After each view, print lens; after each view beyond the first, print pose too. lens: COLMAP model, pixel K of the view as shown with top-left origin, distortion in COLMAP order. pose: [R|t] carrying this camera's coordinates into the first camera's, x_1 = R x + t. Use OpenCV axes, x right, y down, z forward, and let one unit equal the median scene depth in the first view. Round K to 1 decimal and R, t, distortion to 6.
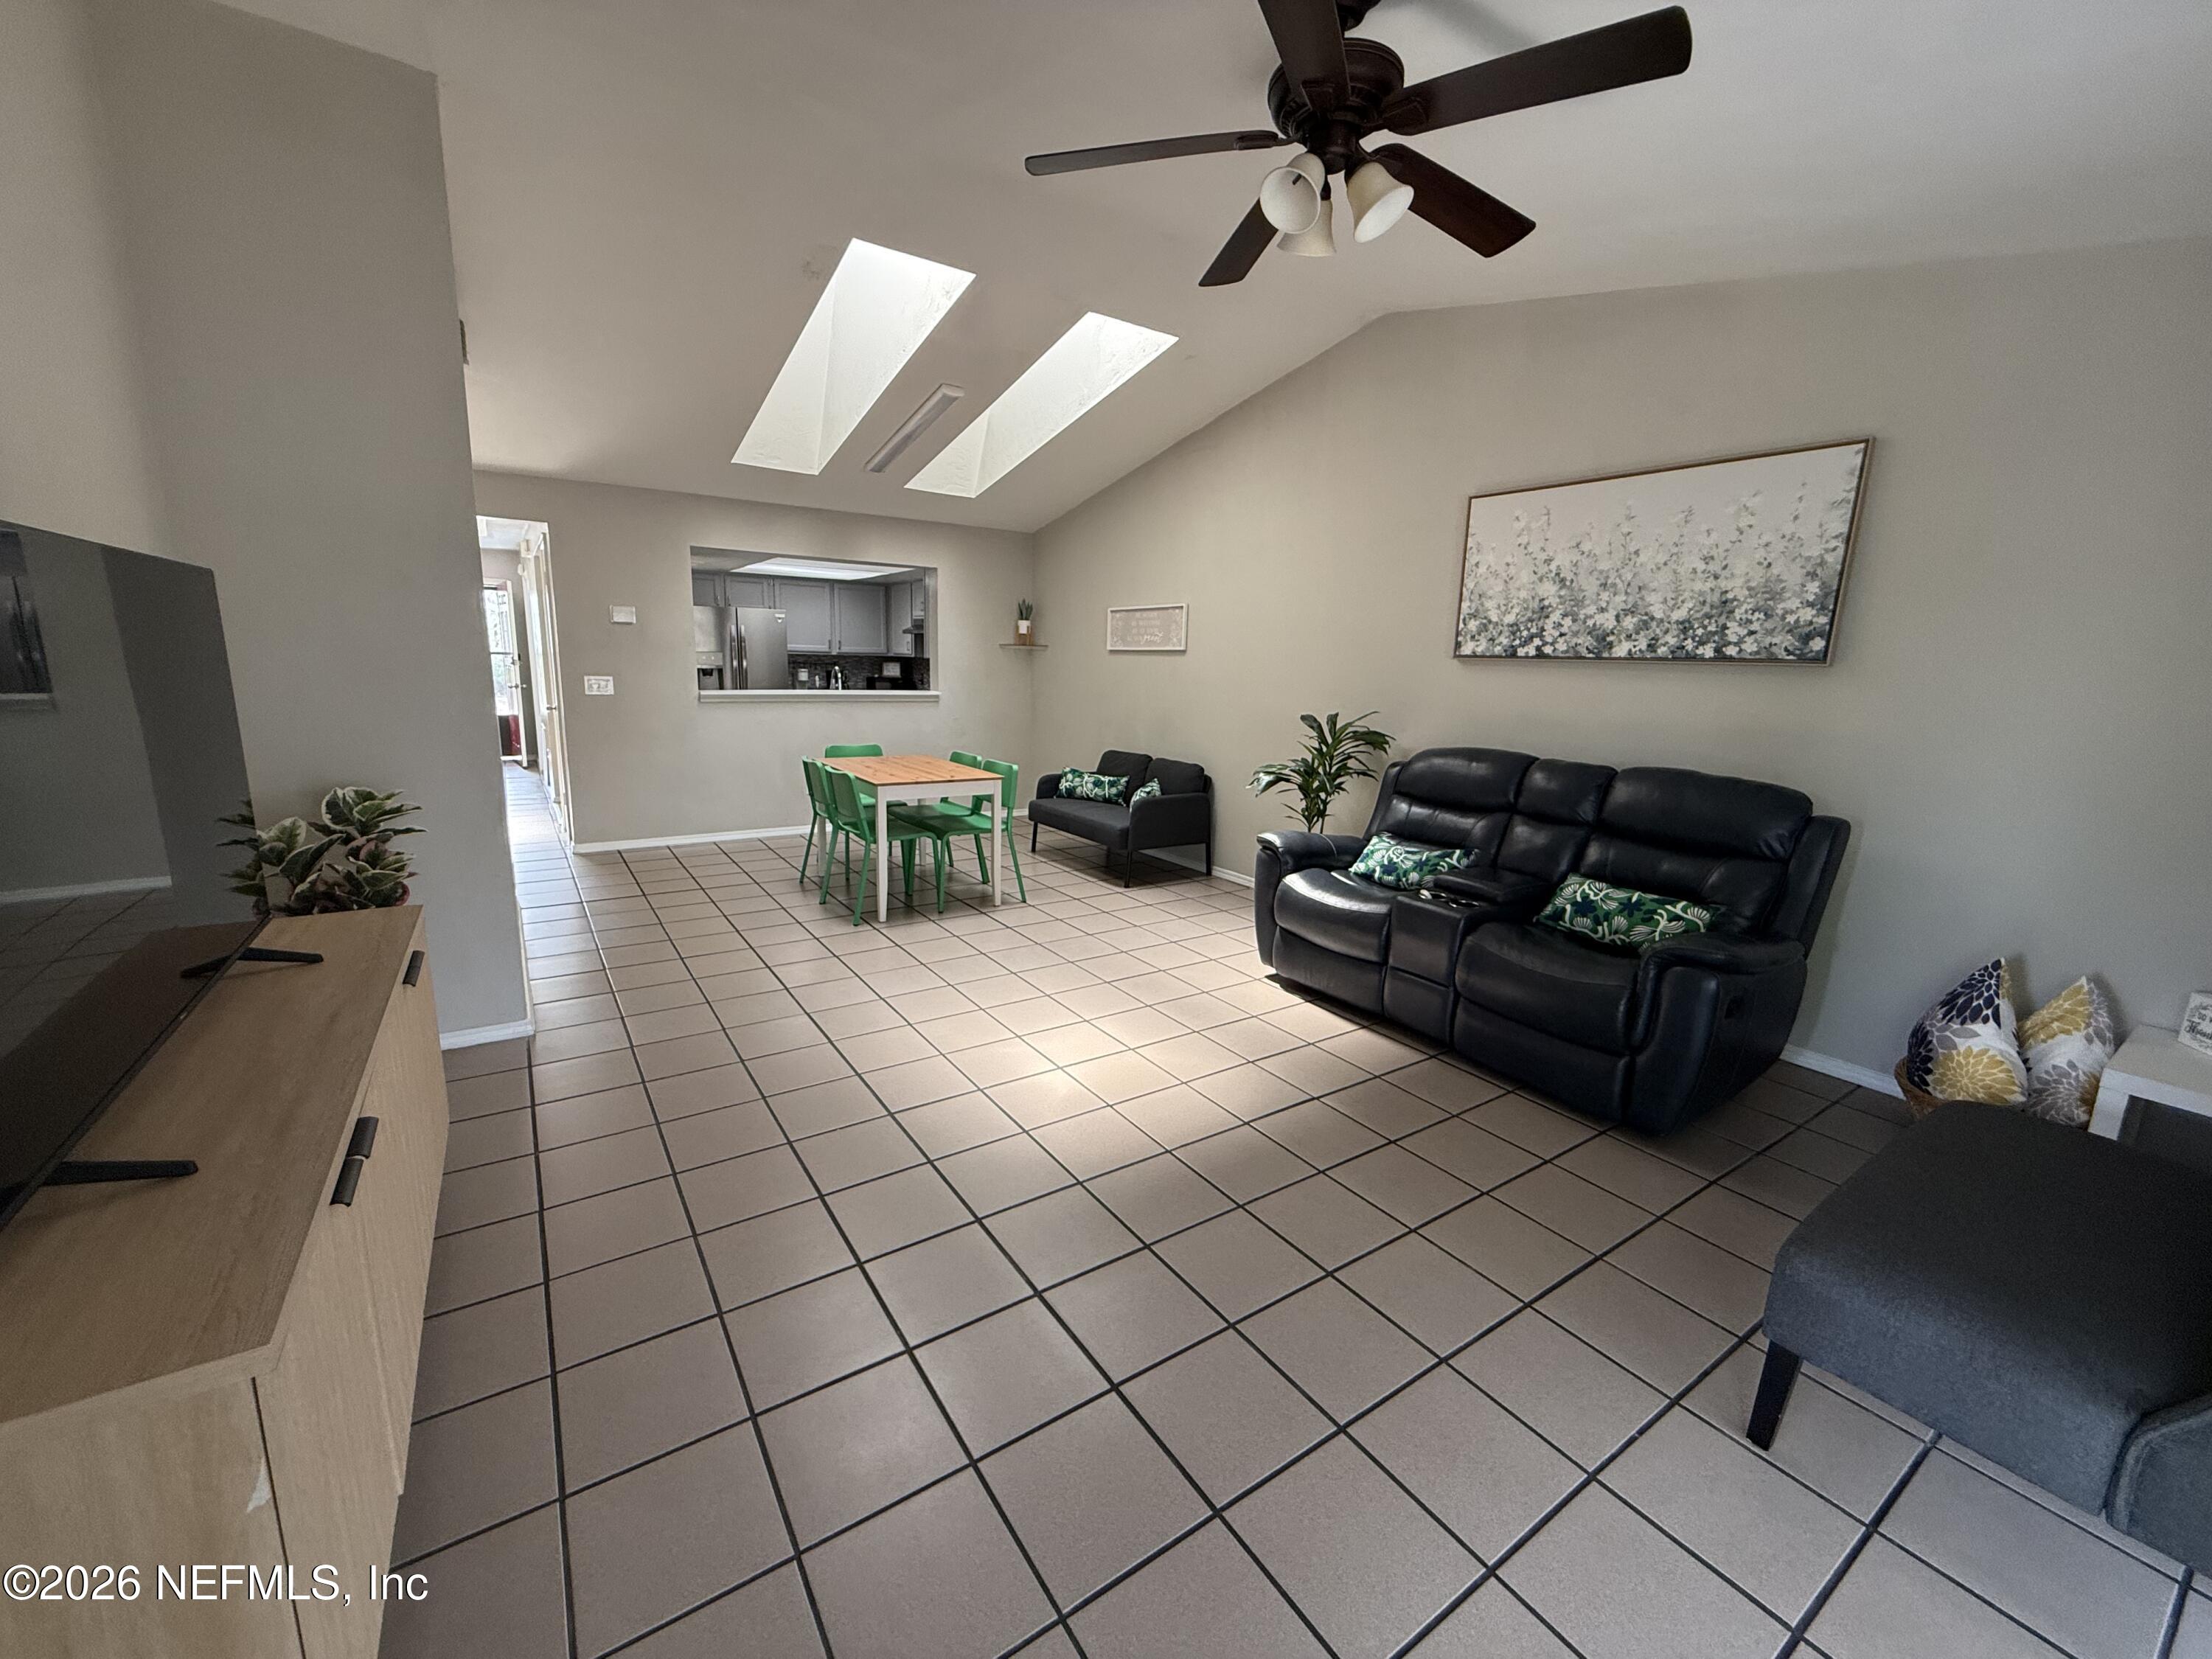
lens RADIAL K [[883.3, 0, 1101.7], [0, 883.3, 827.1], [0, 0, 1]] dist [-0.002066, -0.000100]
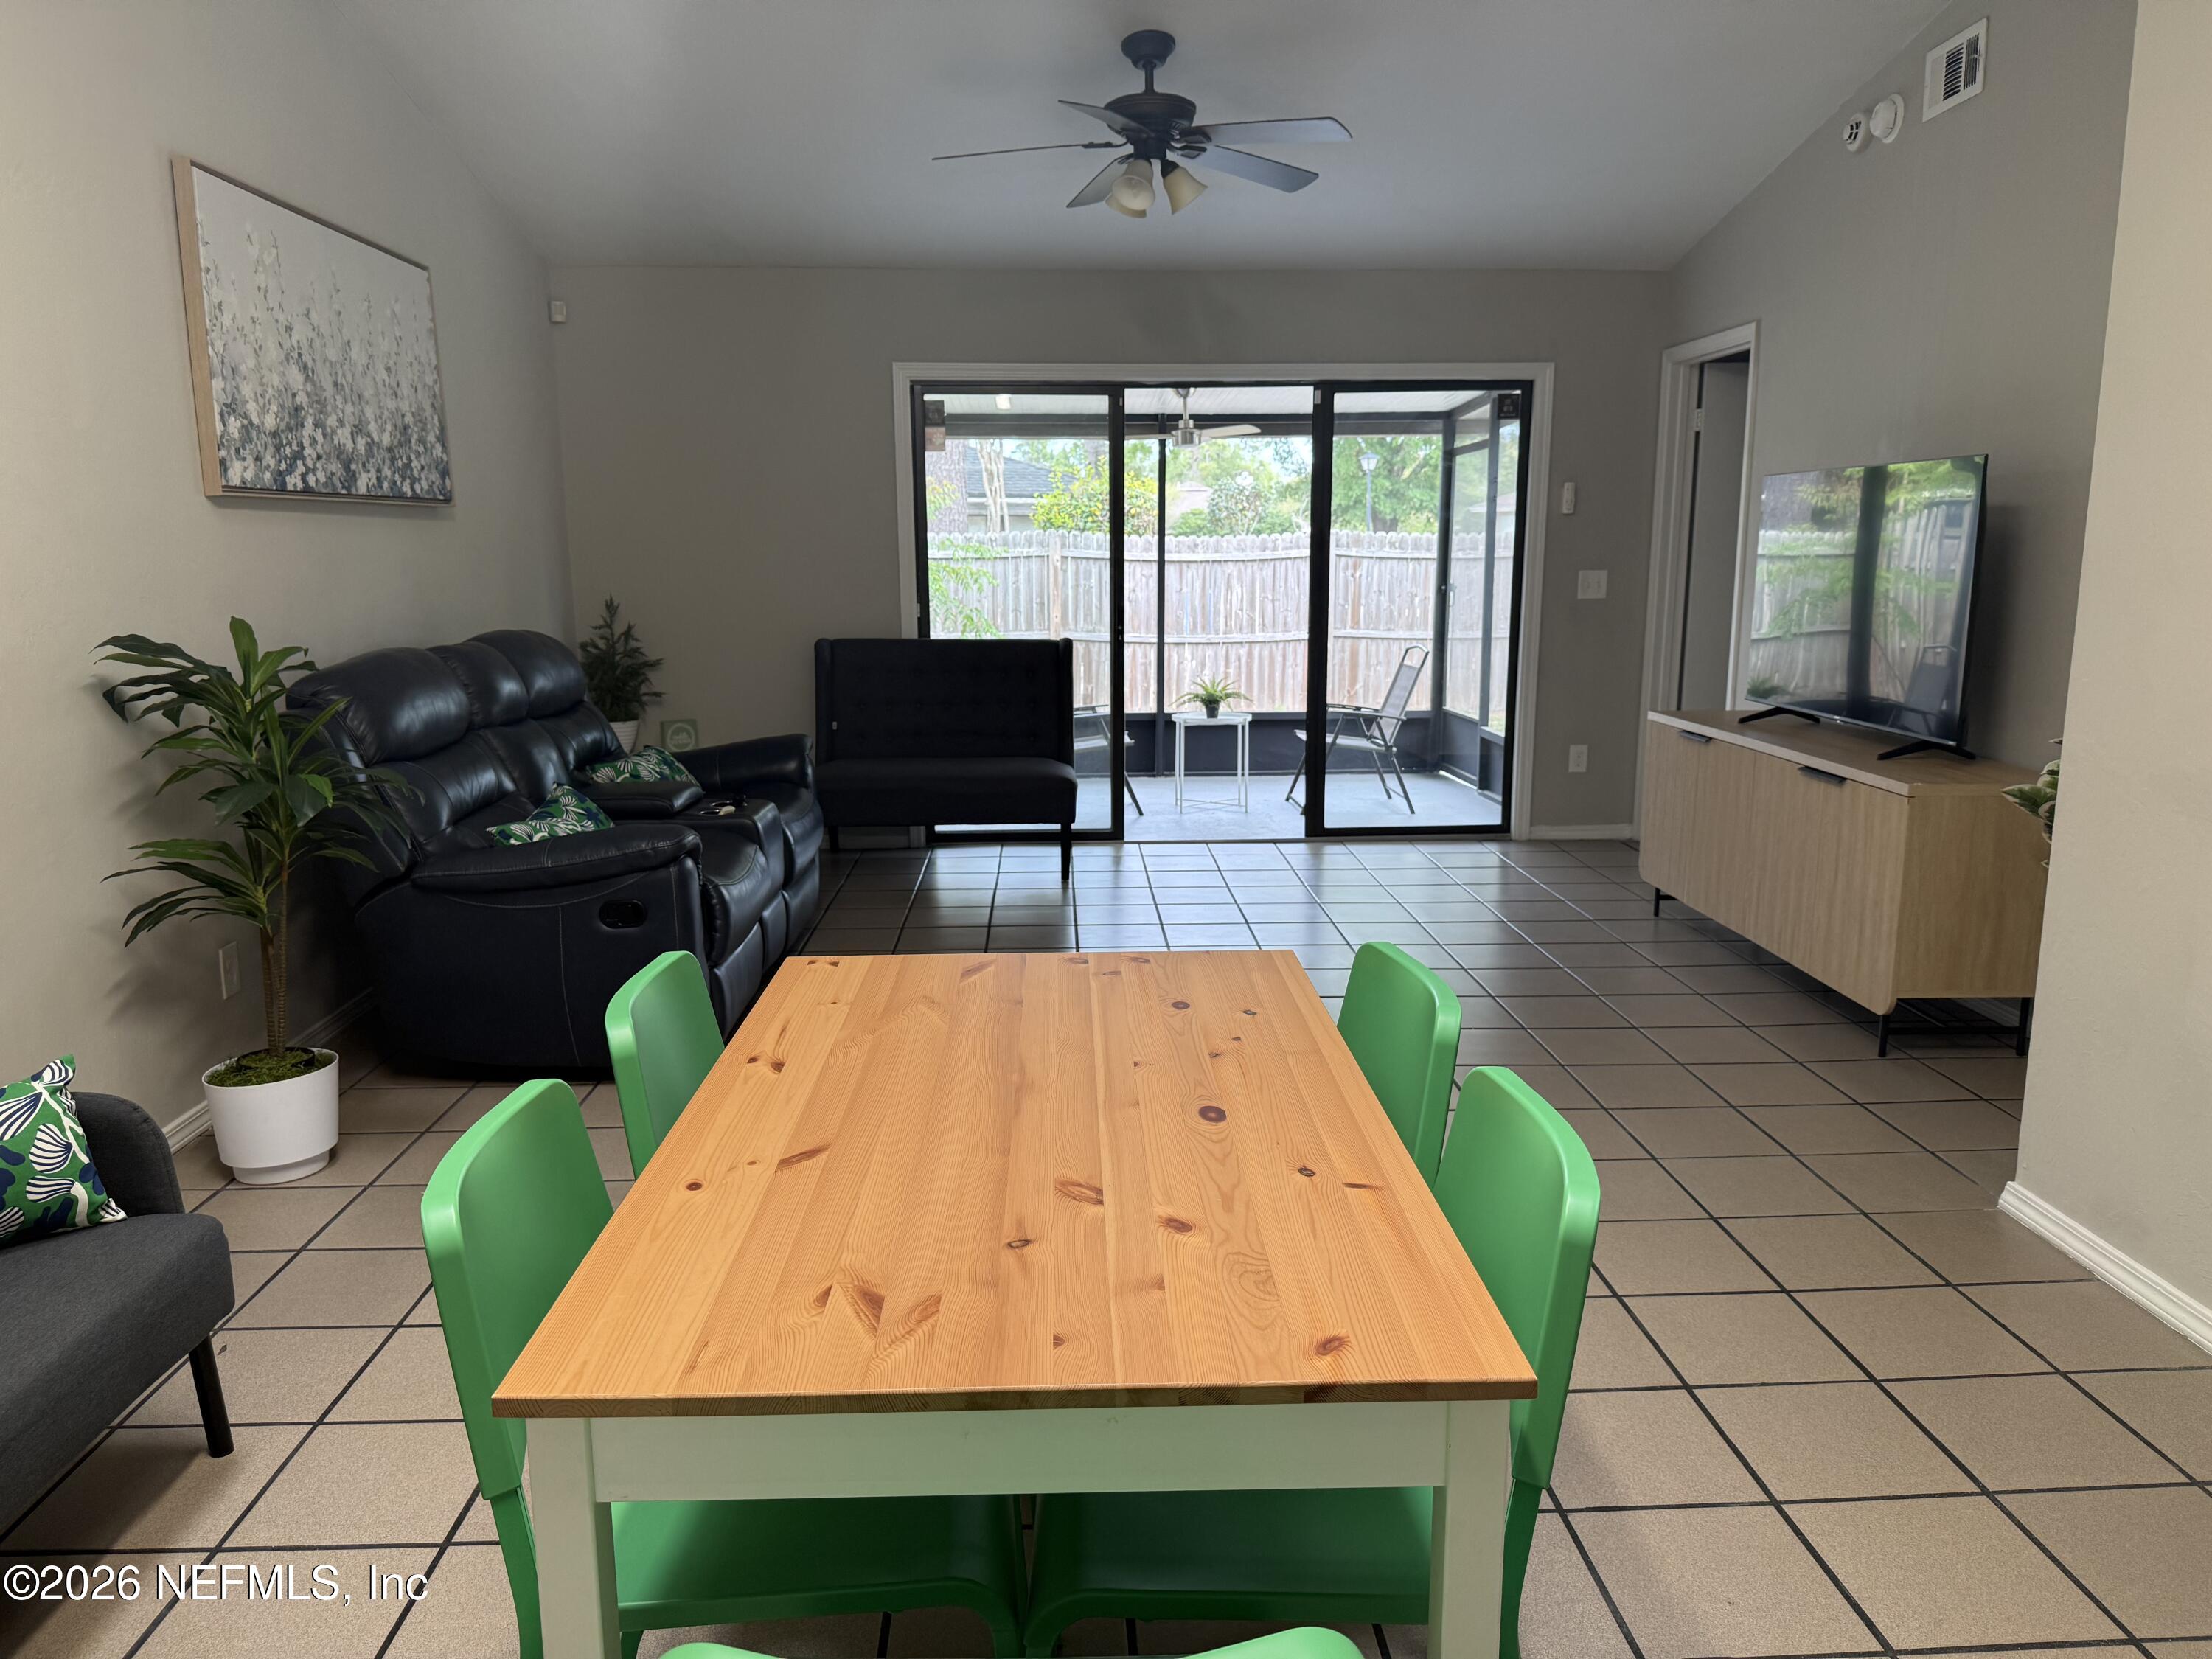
lens RADIAL K [[1539.3, 0, 1098.2], [0, 1539.3, 832.5], [0, 0, 1]] dist [0.126997, -0.196009]
pose [[-0.848987, -0.120706, 0.514442, -0.531673], [0.079720, 0.933158, 0.350514, -0.311092], [-0.522365, 0.338593, -0.782617, 1.646832]]
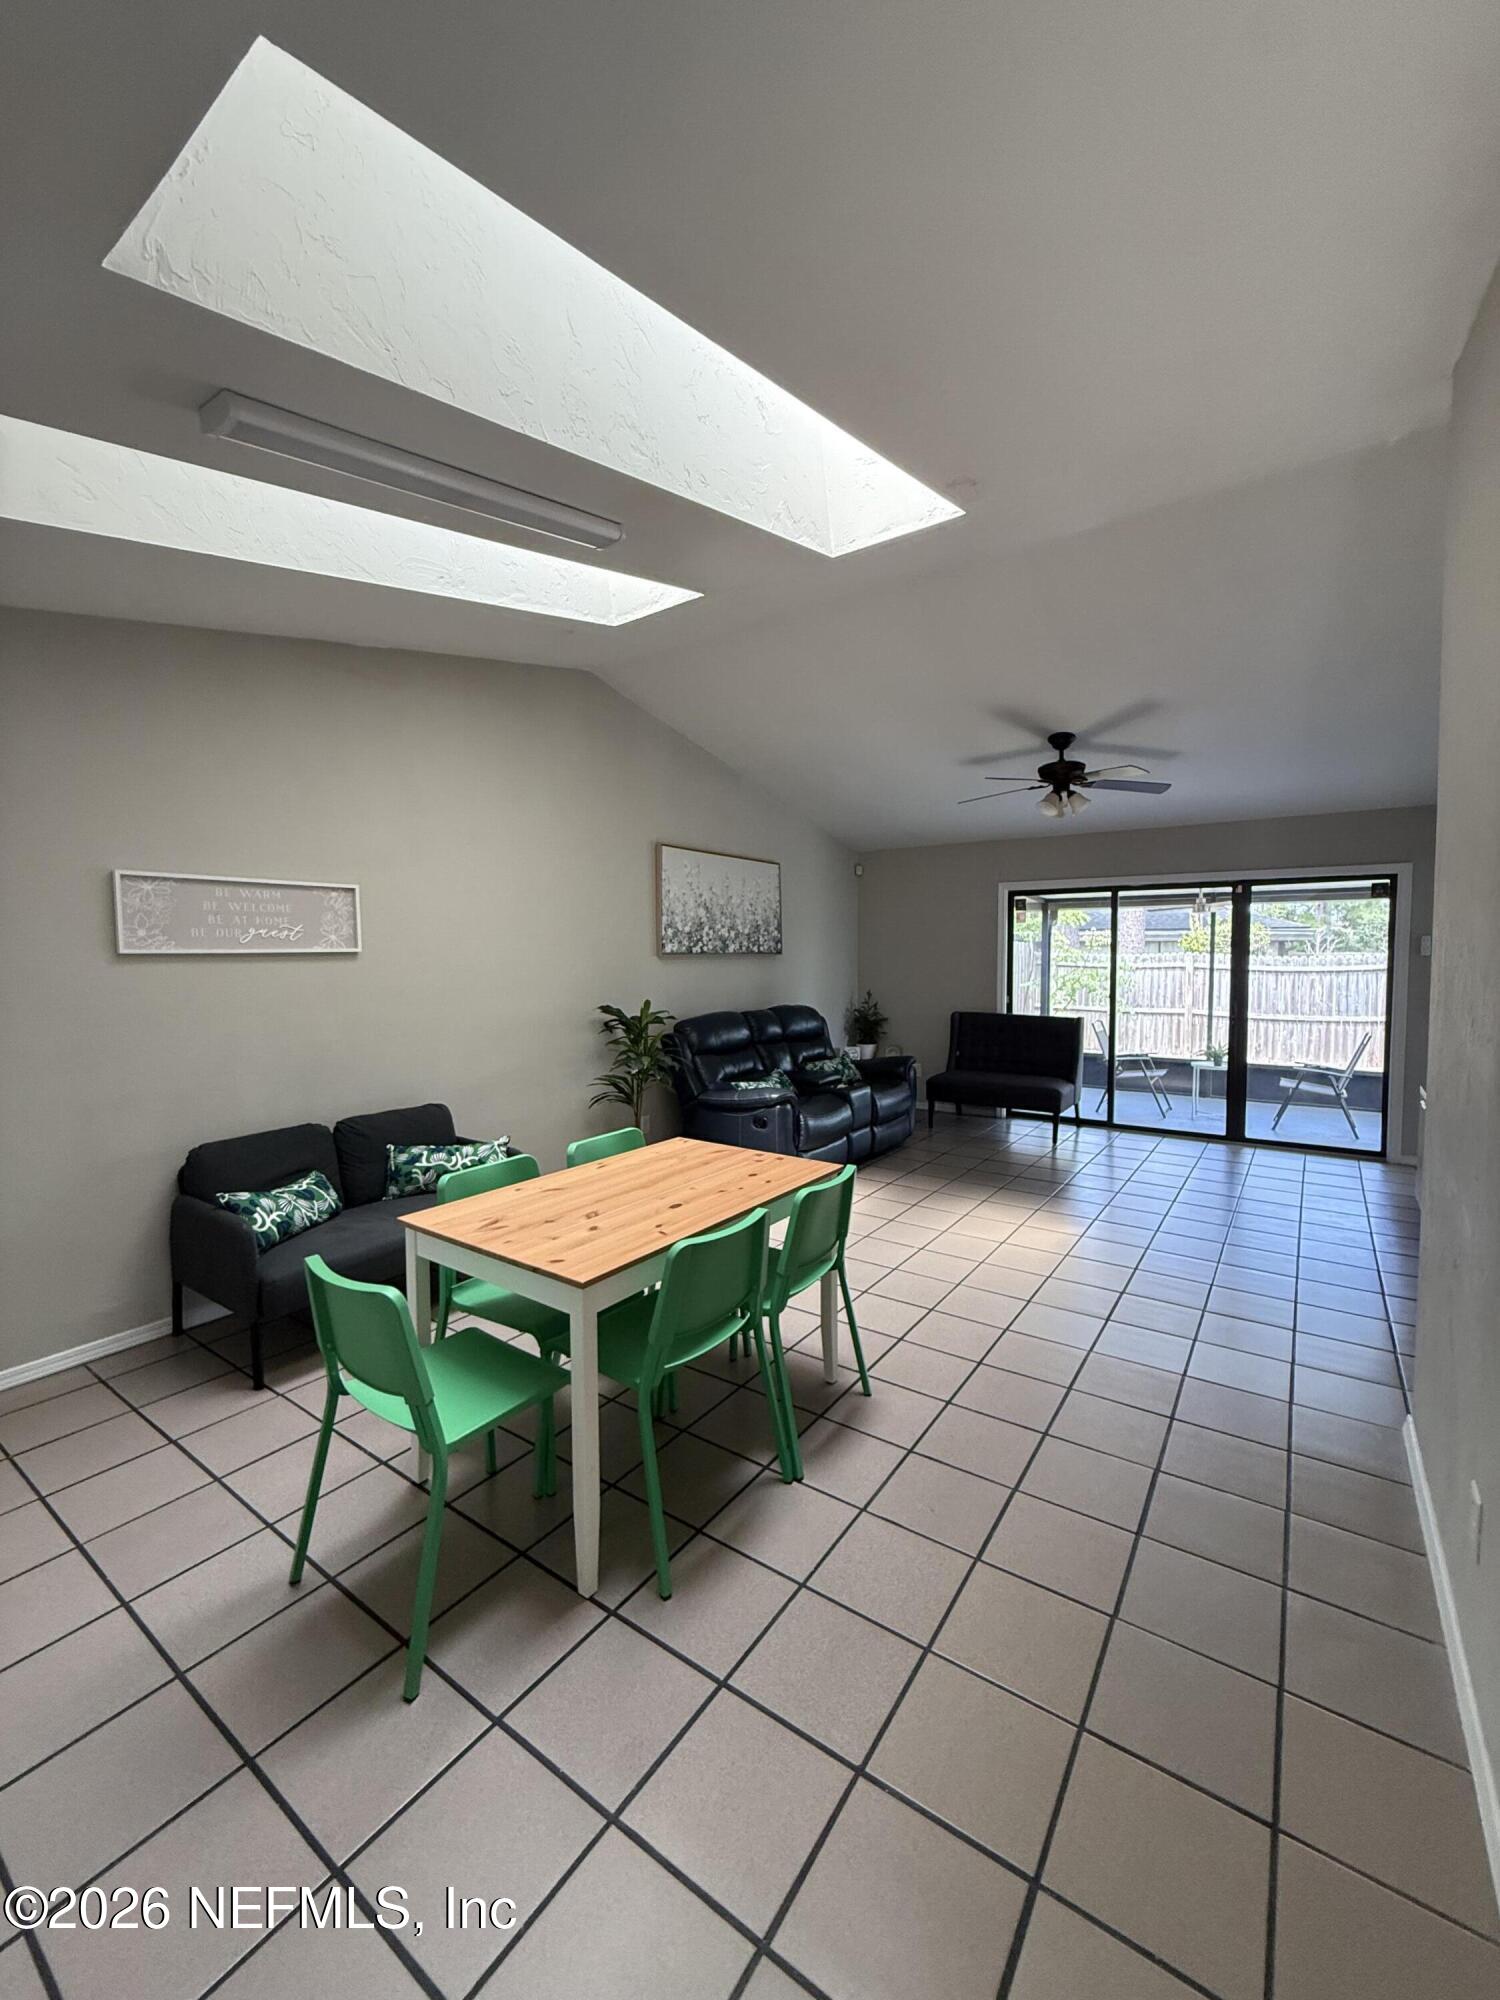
lens RADIAL K [[798.7, 0, 751.3], [0, 798.7, 994.1], [0, 0, 1]] dist [-0.002066, -0.000100]
pose [[-0.359057, -0.076673, 0.930161, -0.909787], [0.166299, 0.975416, 0.144598, -0.320082], [-0.918380, 0.206603, -0.337480, 1.444299]]
